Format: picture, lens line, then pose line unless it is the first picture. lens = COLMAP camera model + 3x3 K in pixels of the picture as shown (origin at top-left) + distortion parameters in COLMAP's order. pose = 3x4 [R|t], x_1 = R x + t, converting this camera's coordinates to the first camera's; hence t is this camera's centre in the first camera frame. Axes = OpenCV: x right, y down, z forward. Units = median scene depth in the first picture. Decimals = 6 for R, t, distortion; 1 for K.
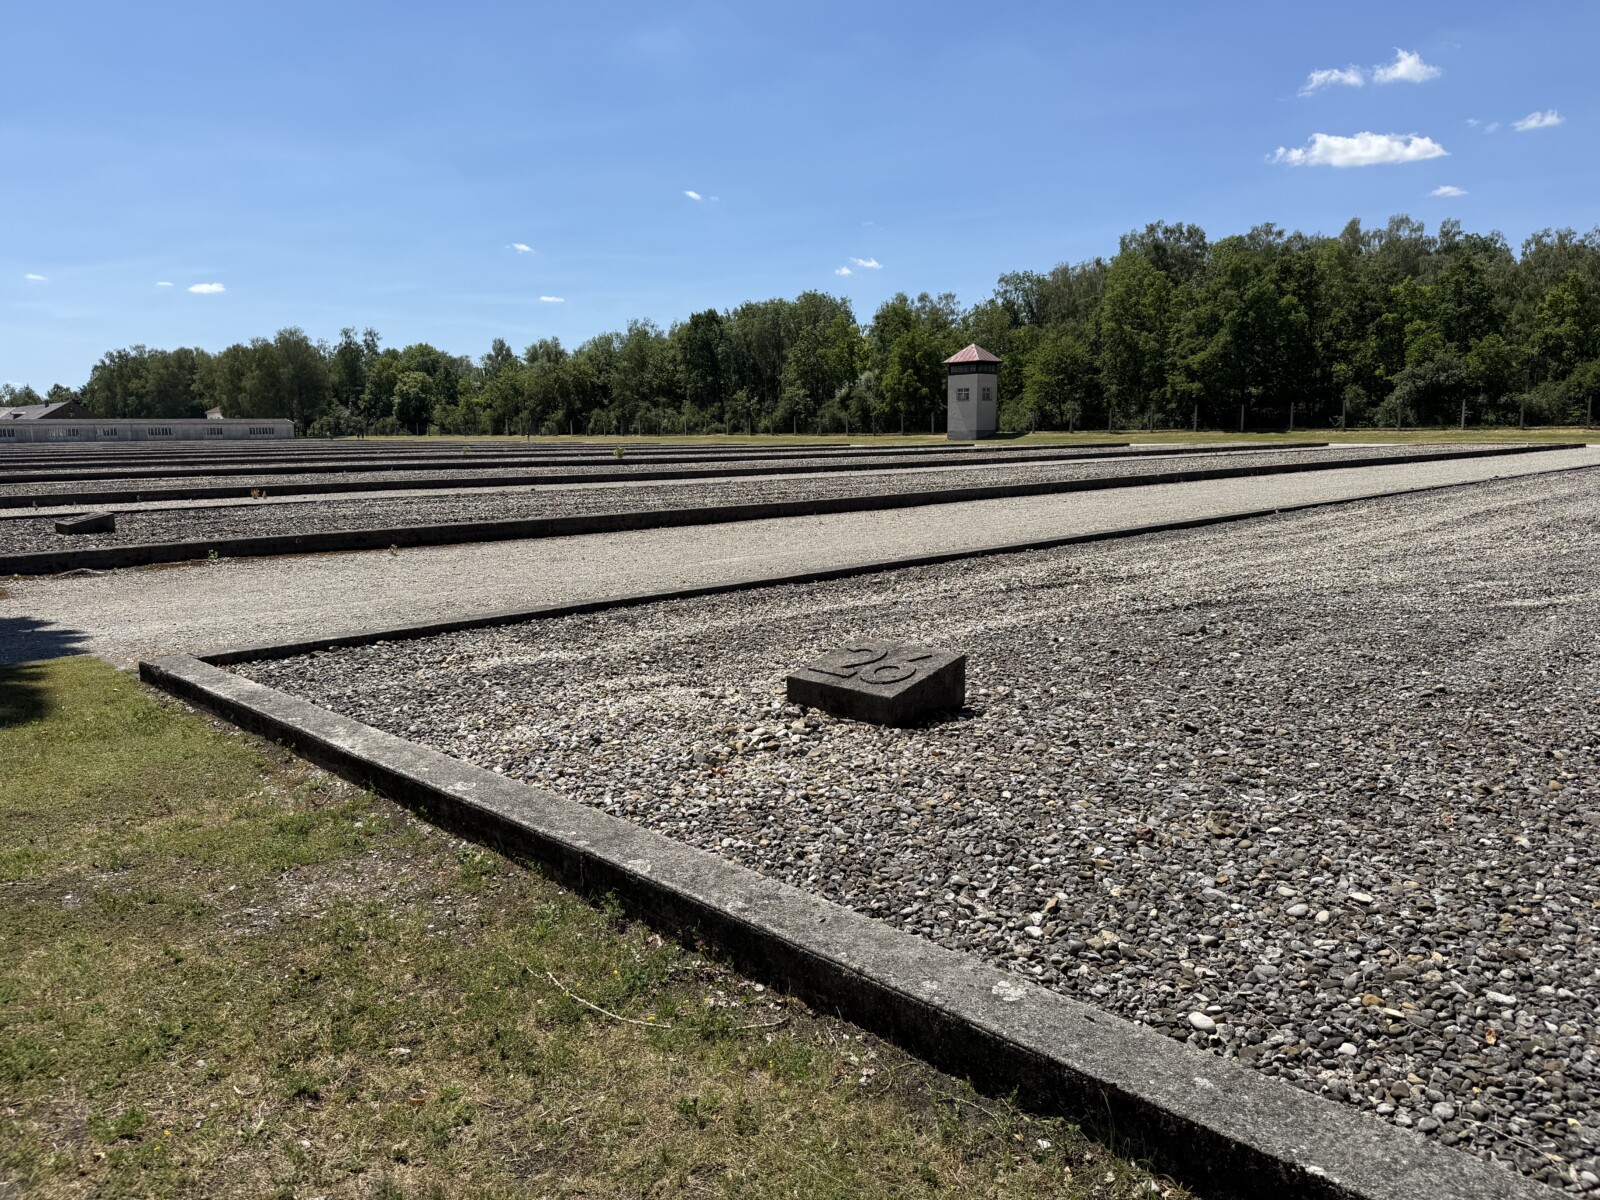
lens RADIAL K [[1128.5, 0, 797.2], [0, 1128.5, 597.2], [0, 0, 1]] dist [-0.041811, -0.000619]
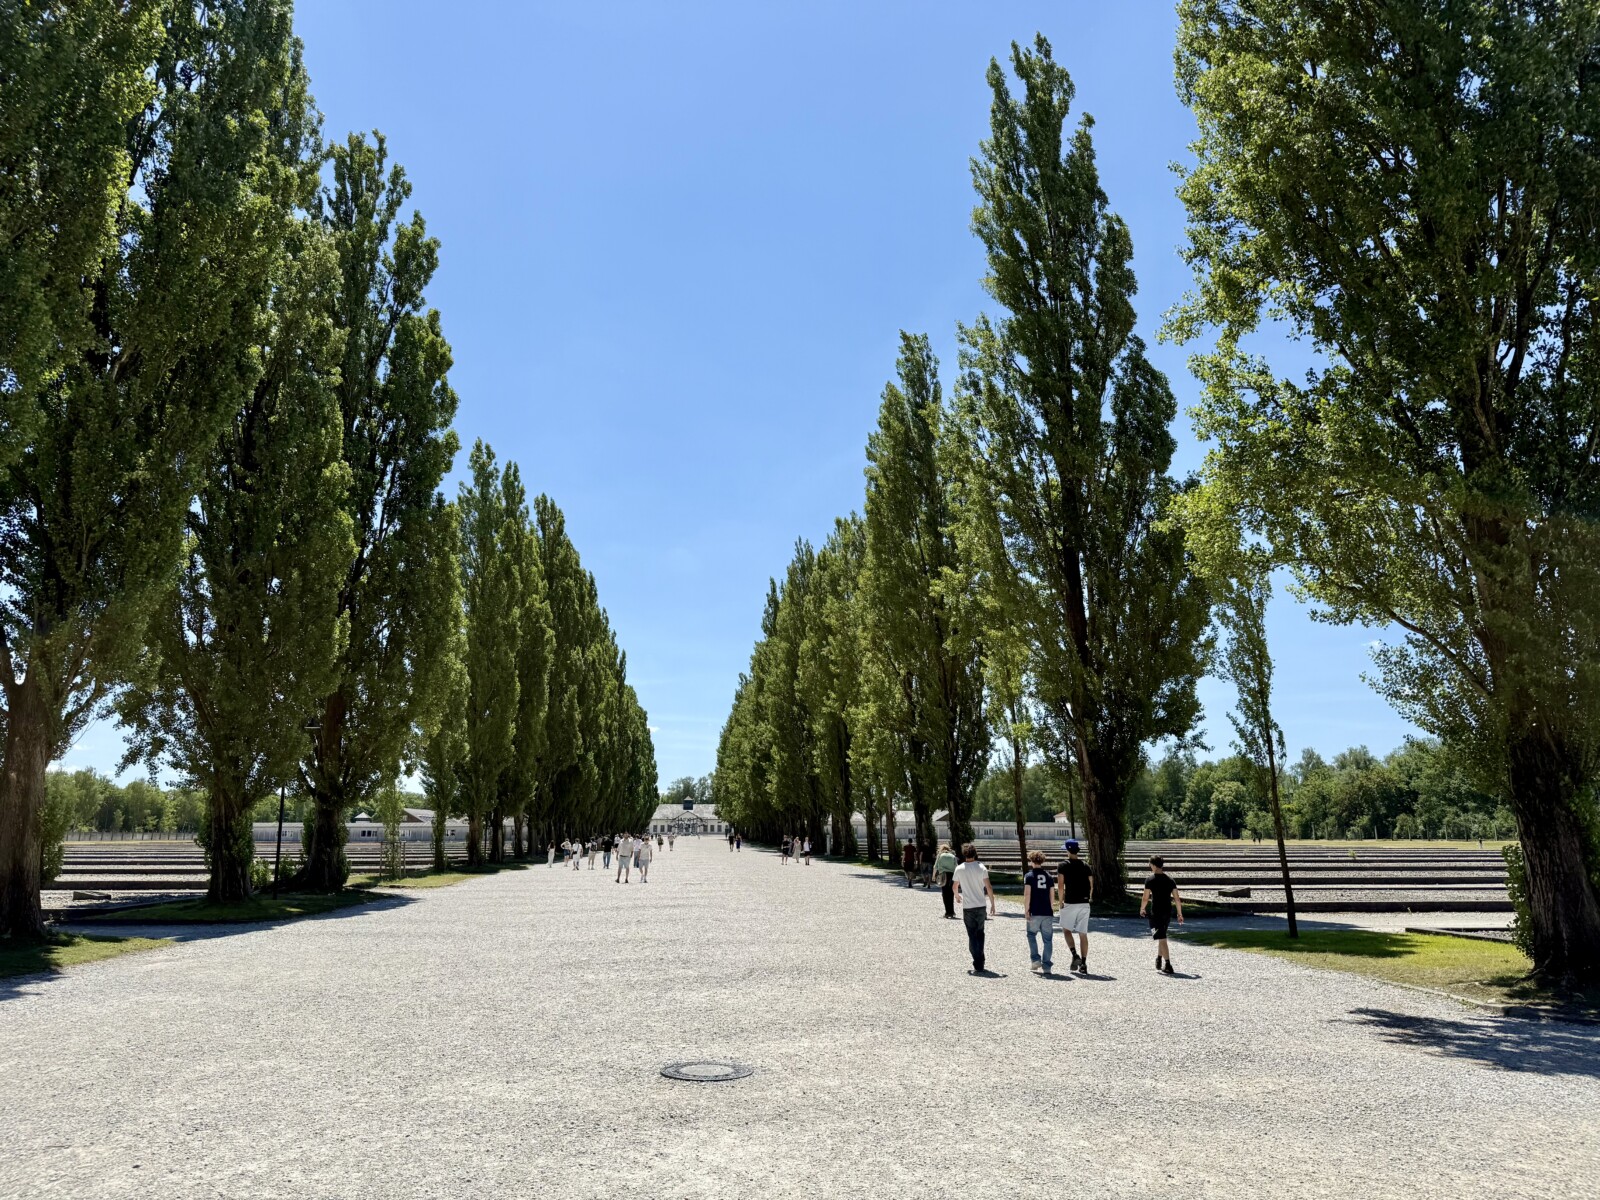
lens RADIAL K [[1128.5, 0, 797.5], [0, 1128.5, 598.9], [0, 0, 1]] dist [-0.041811, -0.000619]
pose [[0.763349, -0.124194, -0.633936, 0.060901], [-0.103771, 0.945026, -0.310094, 0.017417], [0.637597, 0.302494, 0.708497, -0.119239]]
